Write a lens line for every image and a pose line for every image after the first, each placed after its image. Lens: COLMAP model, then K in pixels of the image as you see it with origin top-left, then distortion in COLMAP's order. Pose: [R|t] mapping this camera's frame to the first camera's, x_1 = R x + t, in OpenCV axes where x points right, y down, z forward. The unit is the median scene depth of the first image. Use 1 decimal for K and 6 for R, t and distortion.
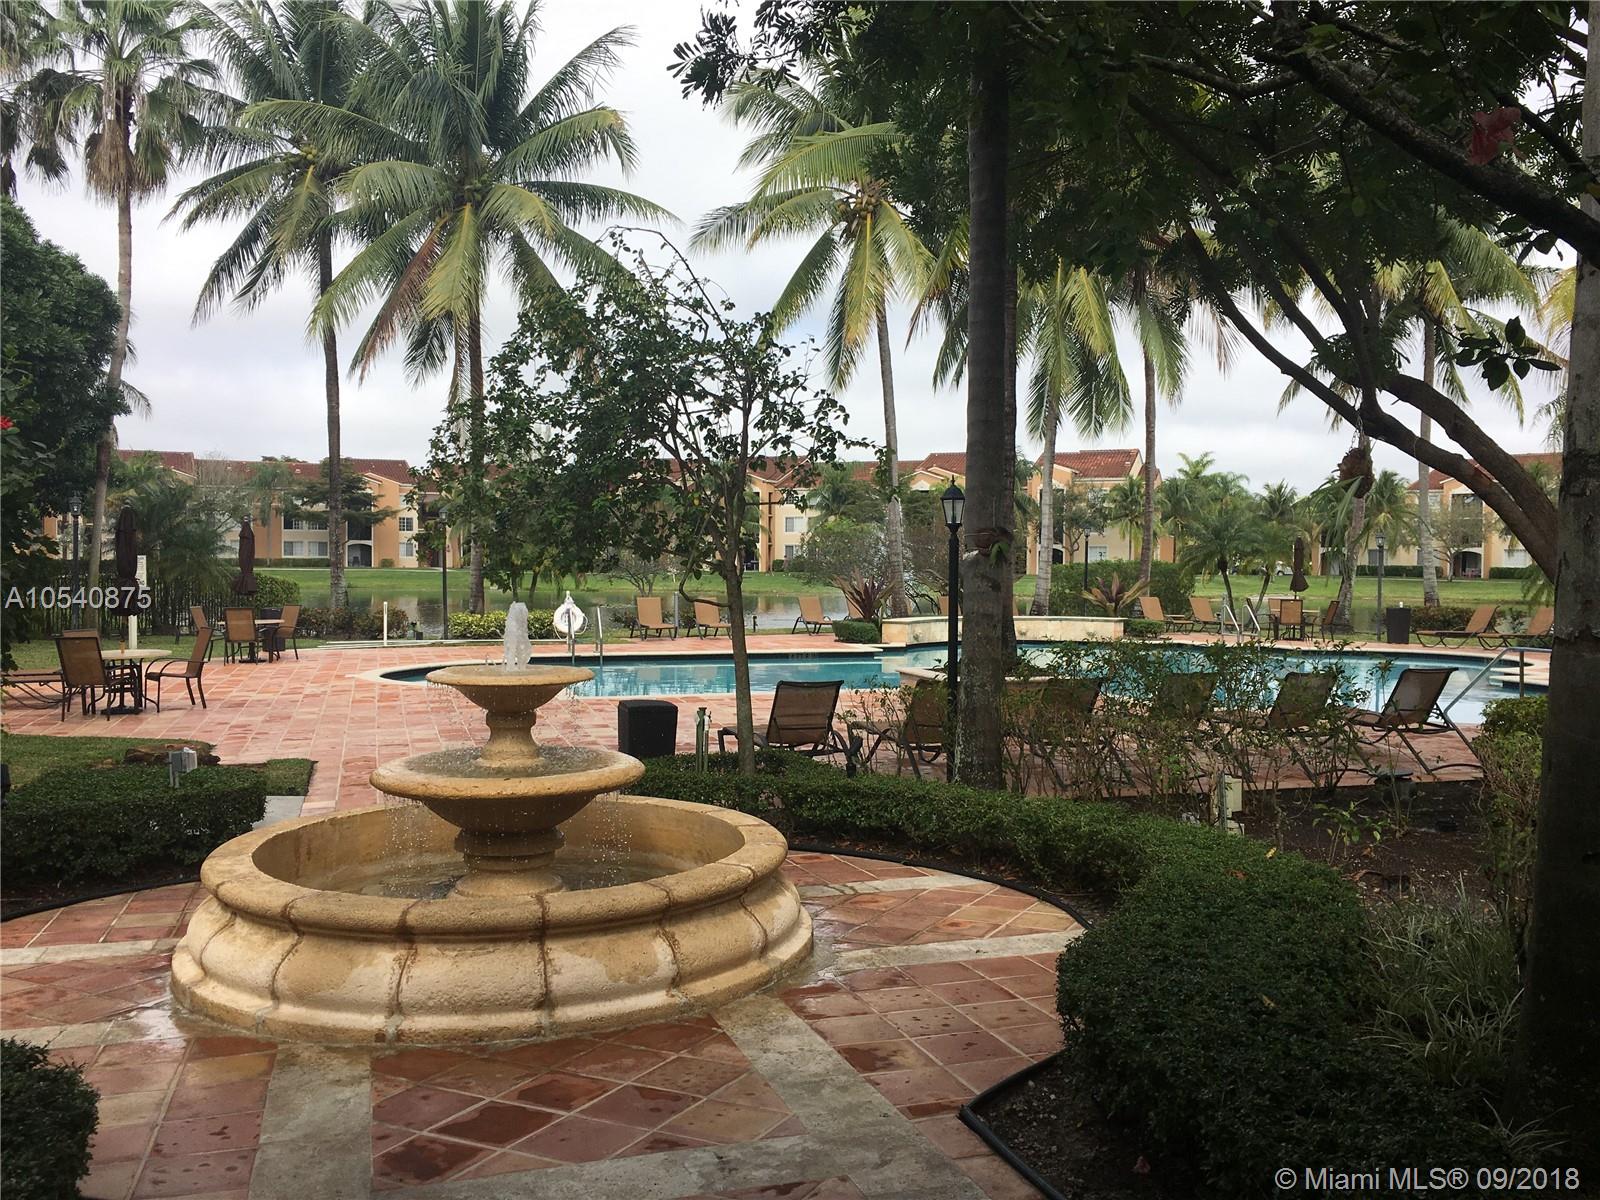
lens RADIAL K [[1344.1, 0, 800.5], [0, 1344.1, 597.9], [0, 0, 1]] dist [0.000114, 0.000905]
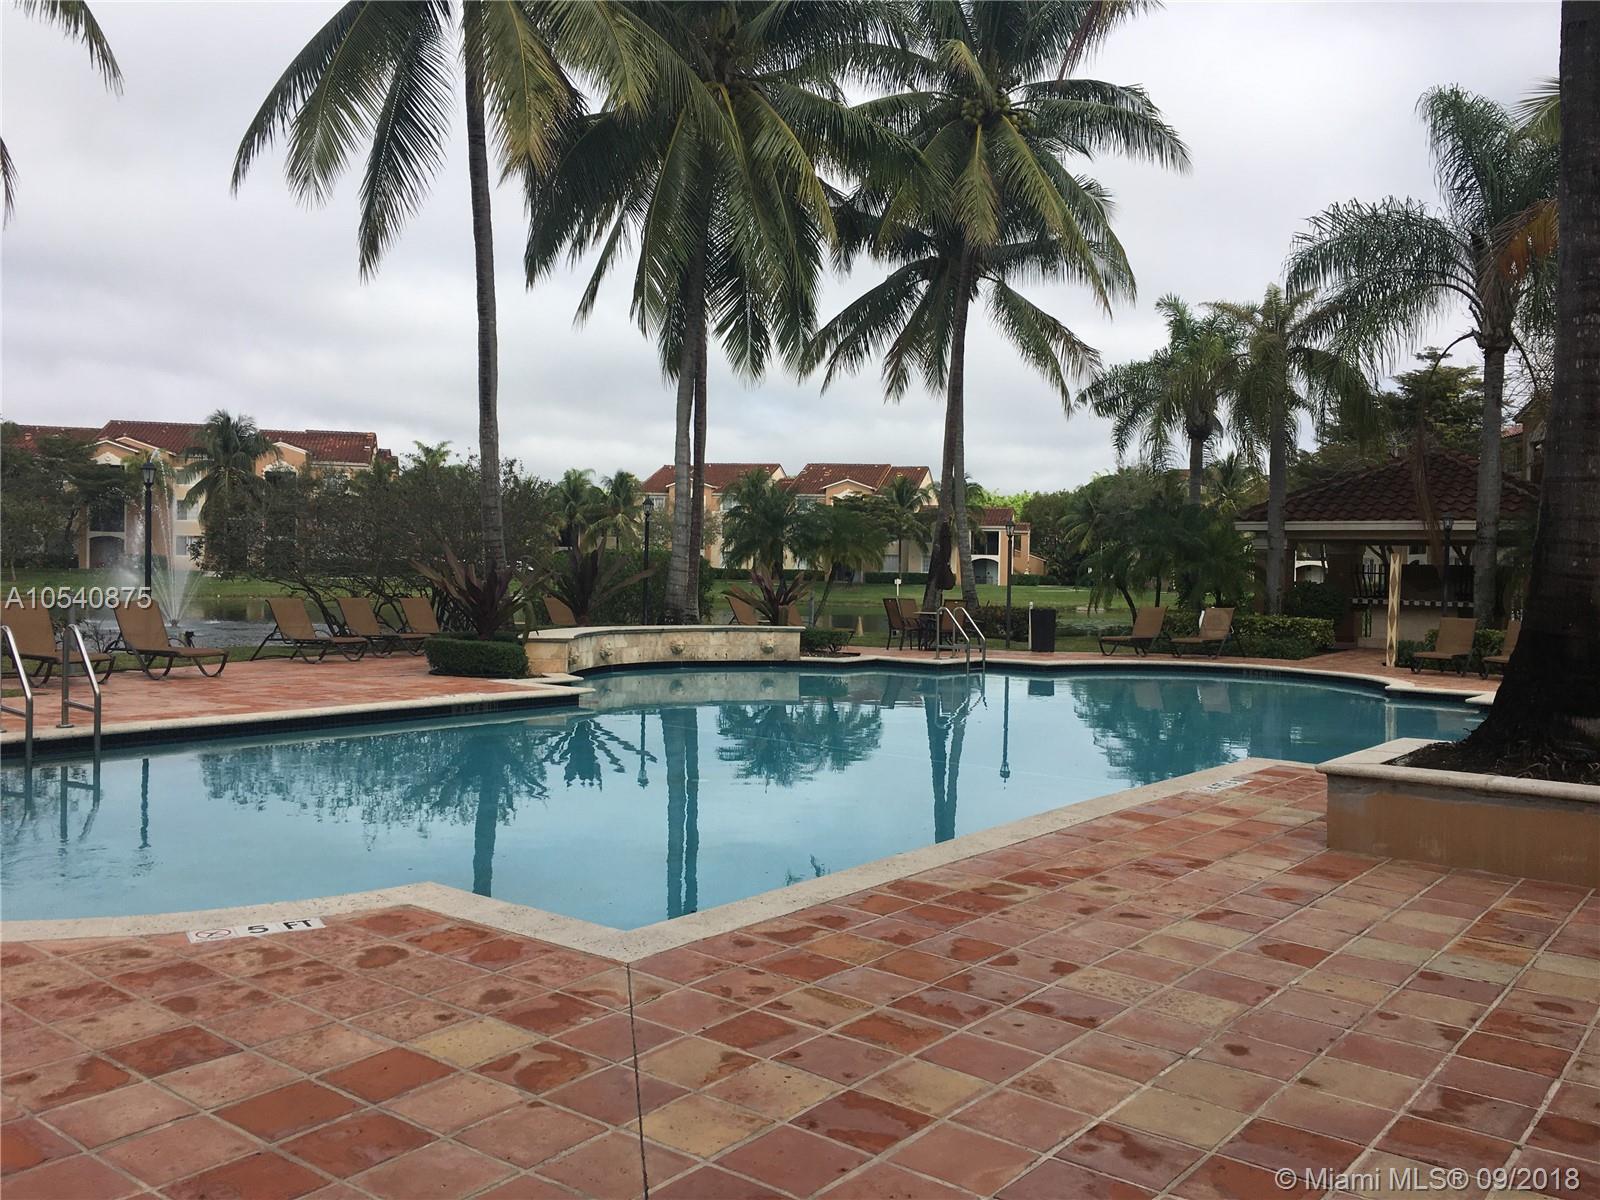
lens RADIAL K [[1344.1, 0, 800.5], [0, 1344.1, 599.2], [0, 0, 1]] dist [0.000114, 0.000905]
pose [[0.807858, -0.001871, 0.589374, -0.051237], [0.001696, 0.999998, 0.000850, -0.000083], [-0.589374, 0.000312, 0.807860, 0.117982]]
